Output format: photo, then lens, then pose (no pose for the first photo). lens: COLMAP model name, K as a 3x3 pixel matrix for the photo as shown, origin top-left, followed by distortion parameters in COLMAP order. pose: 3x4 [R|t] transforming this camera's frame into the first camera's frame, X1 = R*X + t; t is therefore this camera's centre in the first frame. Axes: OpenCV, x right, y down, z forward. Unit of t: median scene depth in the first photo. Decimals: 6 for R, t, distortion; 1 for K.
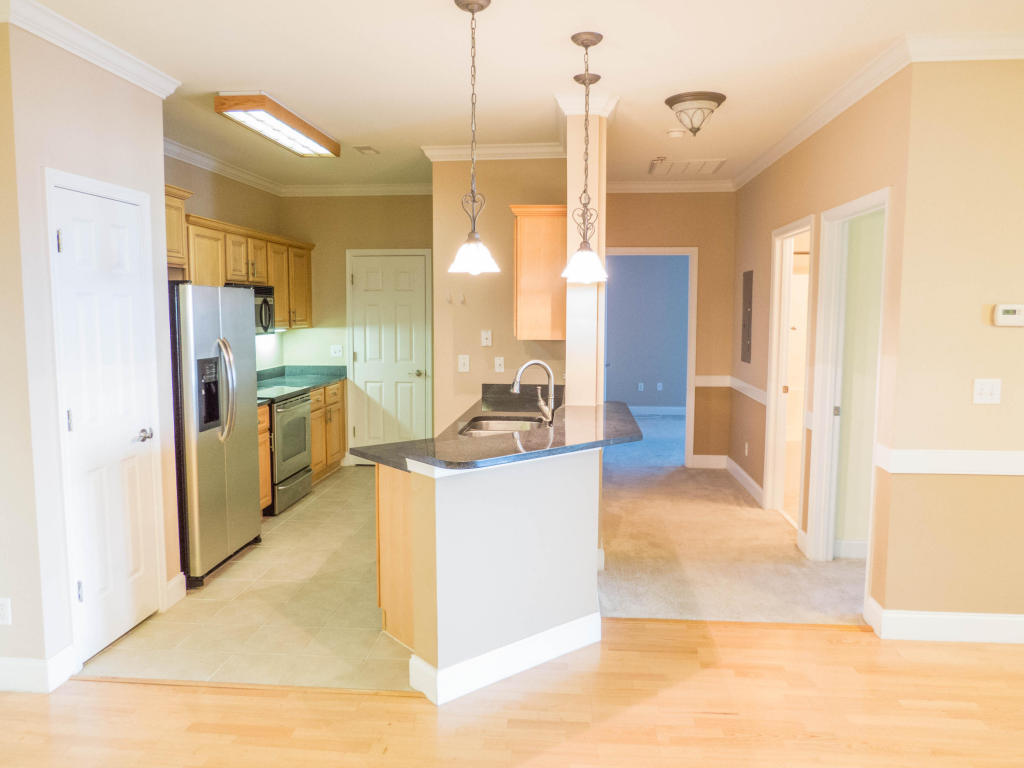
lens RADIAL K [[727.1, 0, 512.0], [0, 727.1, 384.0], [0, 0, 1]] dist [-0.019455, 0.001586]
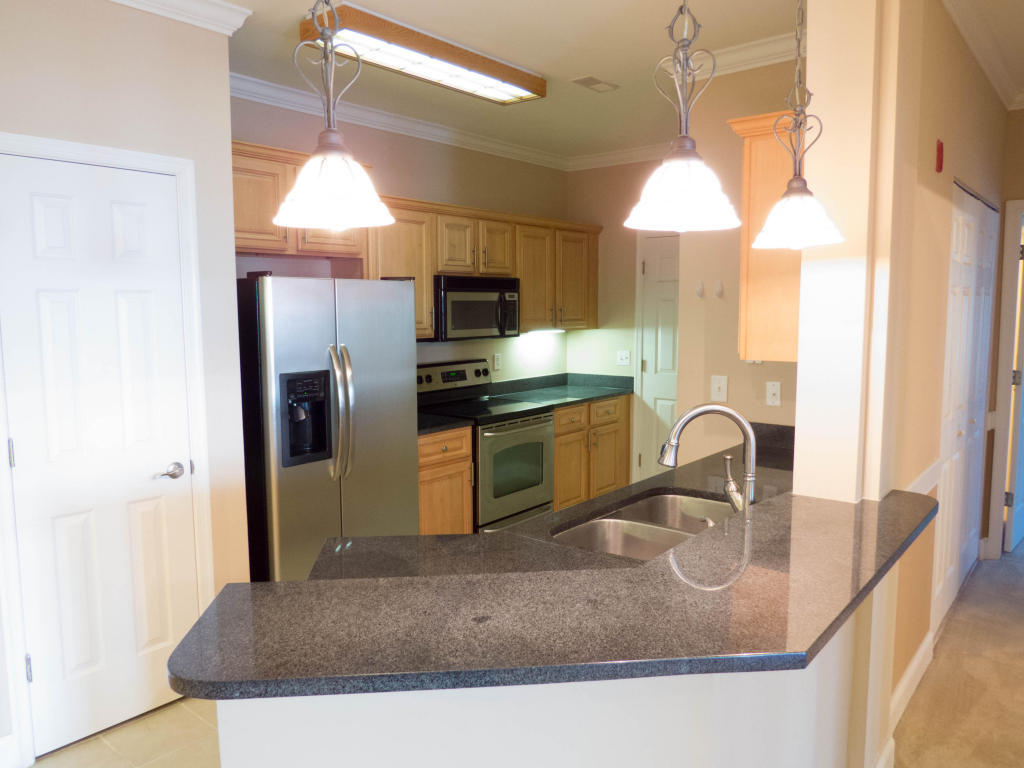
lens RADIAL K [[727.1, 0, 512.0], [0, 727.1, 384.0], [0, 0, 1]] dist [-0.019455, 0.001586]
pose [[0.827740, 0.053982, -0.558510, 0.137387], [-0.050498, 0.998489, 0.021667, -0.035465], [0.558835, 0.010269, 0.829215, 0.338414]]
